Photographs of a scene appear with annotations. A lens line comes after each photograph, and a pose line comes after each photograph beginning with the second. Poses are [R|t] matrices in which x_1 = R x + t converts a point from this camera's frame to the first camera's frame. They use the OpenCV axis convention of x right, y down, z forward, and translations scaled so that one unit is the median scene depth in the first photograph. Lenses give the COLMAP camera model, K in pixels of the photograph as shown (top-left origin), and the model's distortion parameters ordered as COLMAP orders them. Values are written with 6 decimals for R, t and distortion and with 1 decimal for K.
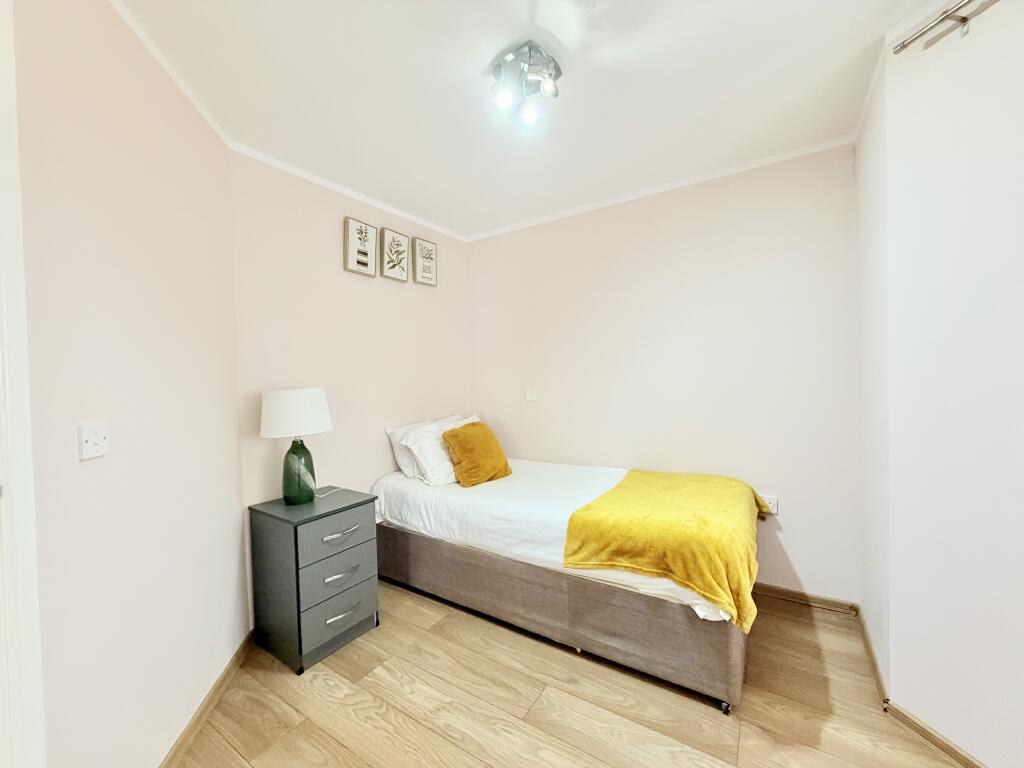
lens RADIAL K [[410.5, 0, 509.1], [0, 410.5, 385.5], [0, 0, 1]] dist [-0.000573, 0.001010]
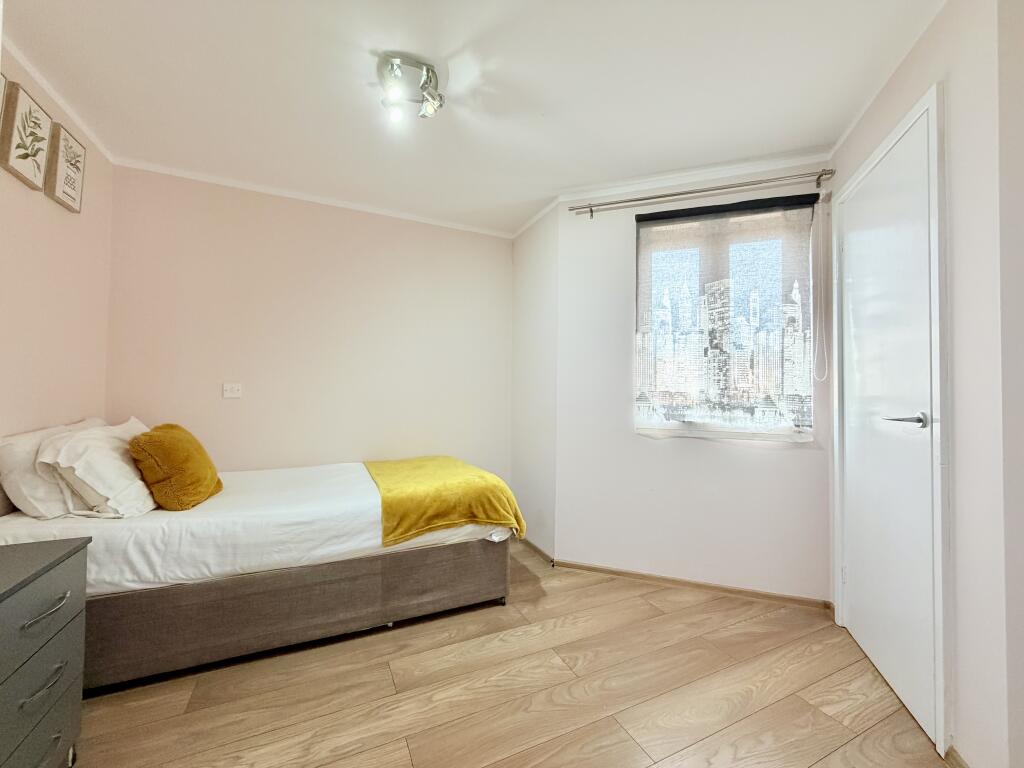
lens RADIAL K [[410.5, 0, 507.6], [0, 410.5, 387.9], [0, 0, 1]] dist [-0.000573, 0.001010]
pose [[0.524702, 0.041938, 0.850252, -0.593609], [-0.008287, 0.998990, -0.044160, 0.081889], [-0.851245, 0.016125, 0.524520, 0.180453]]
